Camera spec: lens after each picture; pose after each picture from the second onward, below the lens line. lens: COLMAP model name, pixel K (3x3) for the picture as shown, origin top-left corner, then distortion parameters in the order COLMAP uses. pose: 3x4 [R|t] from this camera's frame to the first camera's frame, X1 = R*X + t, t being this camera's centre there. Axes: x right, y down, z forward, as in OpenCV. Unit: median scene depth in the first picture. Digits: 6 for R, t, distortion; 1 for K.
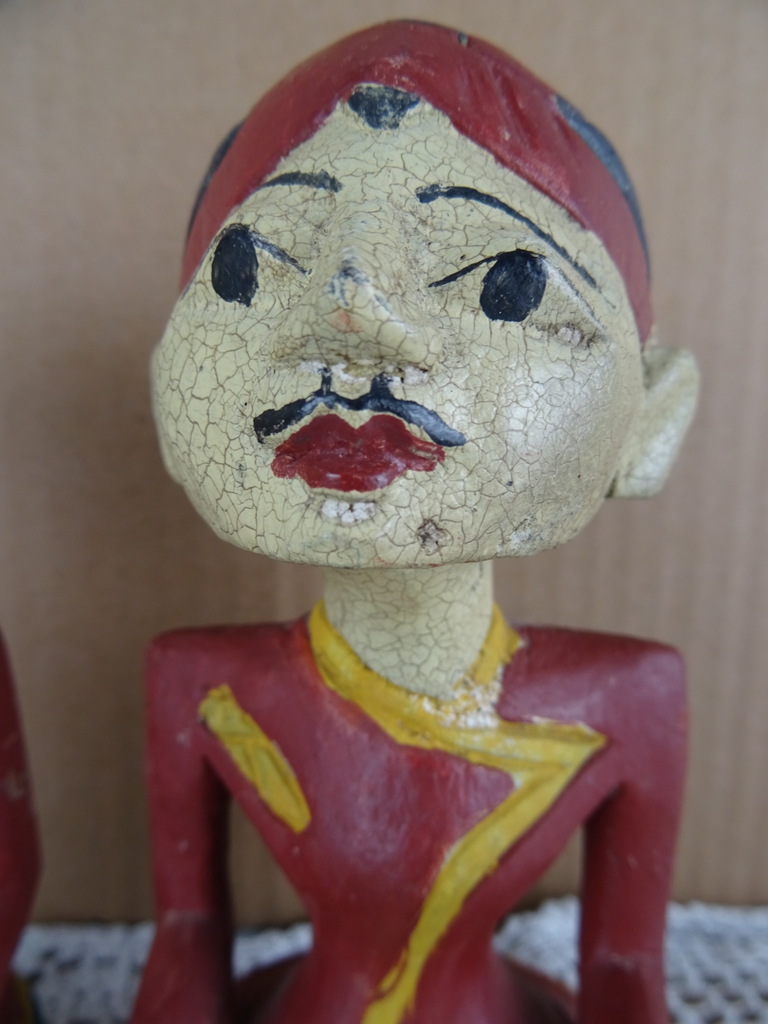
lens RADIAL K [[708.4, 0, 386.0], [0, 708.4, 515.7], [0, 0, 1]] dist [0.009524, -0.001533]
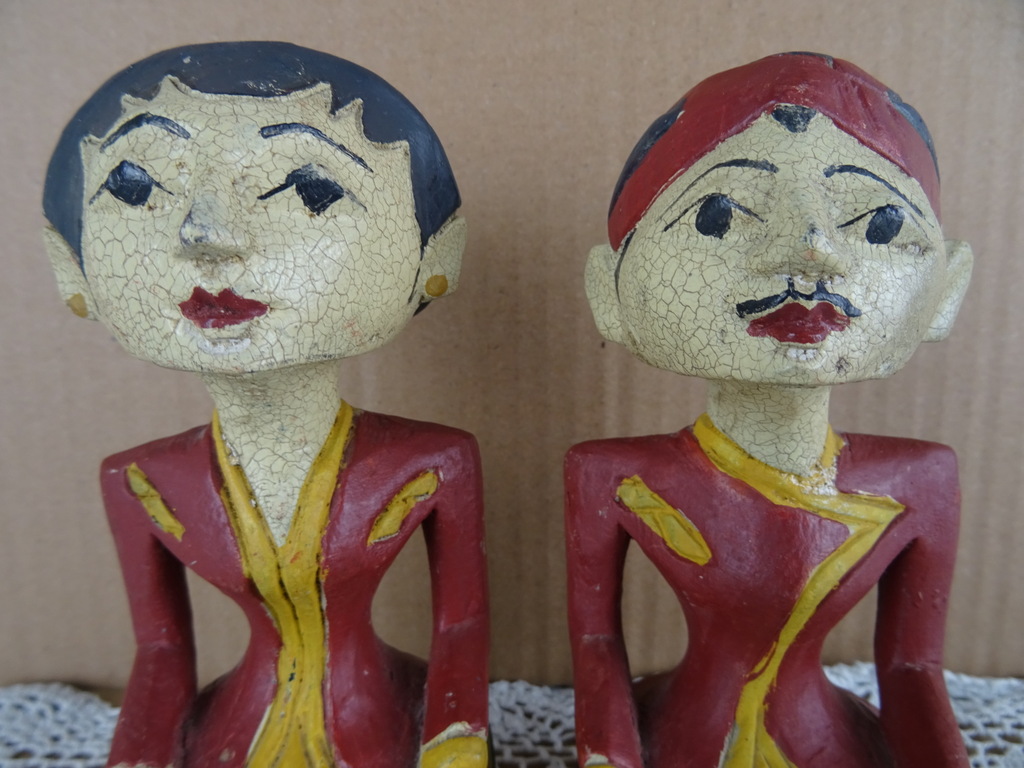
lens RADIAL K [[725.4, 0, 514.7], [0, 725.4, 384.8], [0, 0, 1]] dist [0.015735, -0.021003]
pose [[0.997193, -0.023873, -0.070965, -0.578917], [0.025848, 0.999300, 0.027044, 0.002810], [0.070270, -0.028802, 0.997112, -0.827559]]
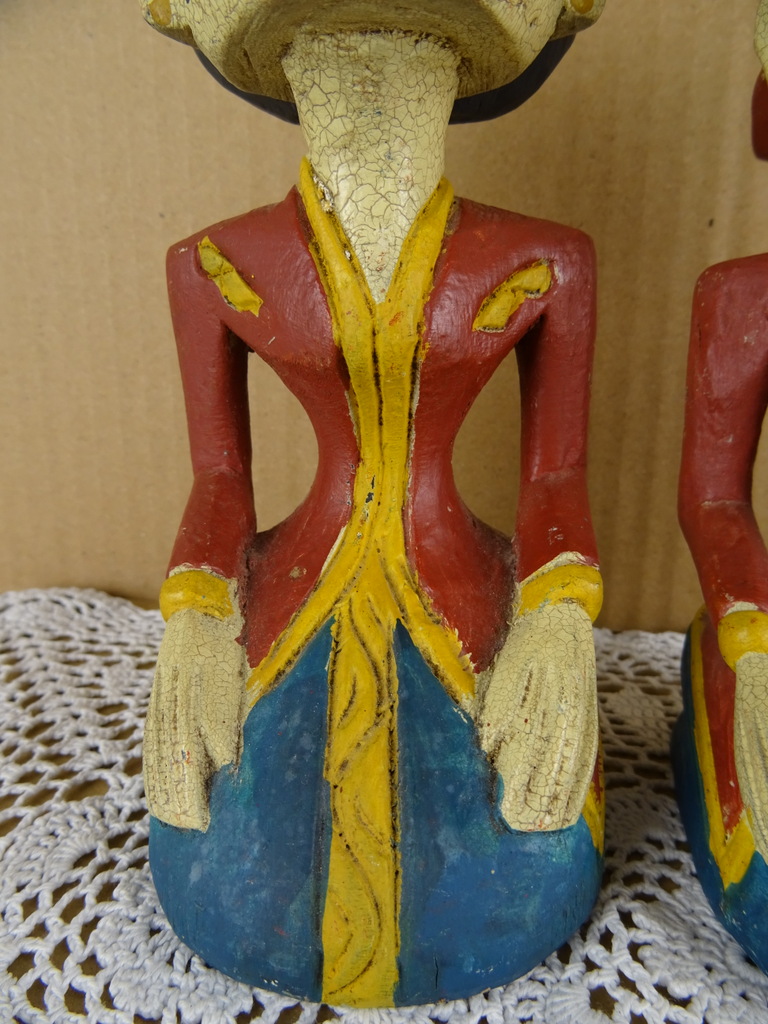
lens RADIAL K [[725.4, 0, 389.7], [0, 725.4, 514.8], [0, 0, 1]] dist [0.015735, -0.021003]
pose [[0.976937, 0.037570, -0.210196, -0.990469], [-0.020231, 0.996257, 0.084041, 0.843853], [0.212566, -0.077850, 0.974040, -0.542088]]
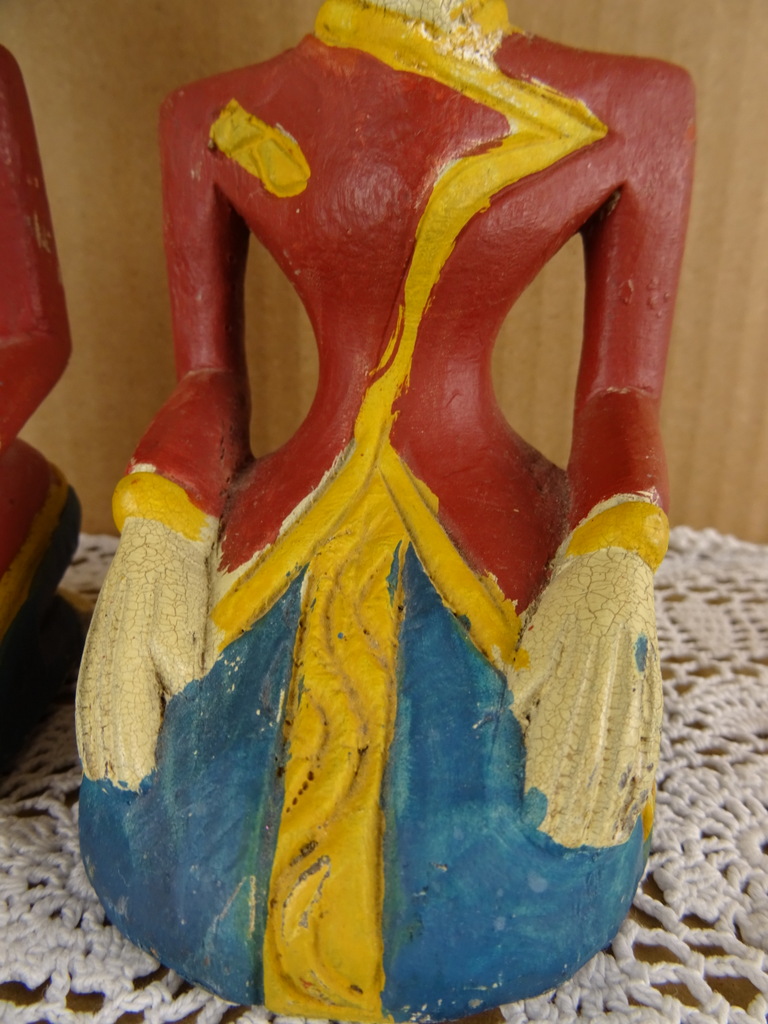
lens RADIAL K [[715.9, 0, 392.1], [0, 715.9, 513.2], [0, 0, 1]] dist [0.012641, -0.004629]
pose [[0.998576, 0.004523, -0.053157, 0.096280], [0.001905, 0.992740, 0.120262, 1.110834], [0.053315, -0.120192, 0.991318, -0.129842]]
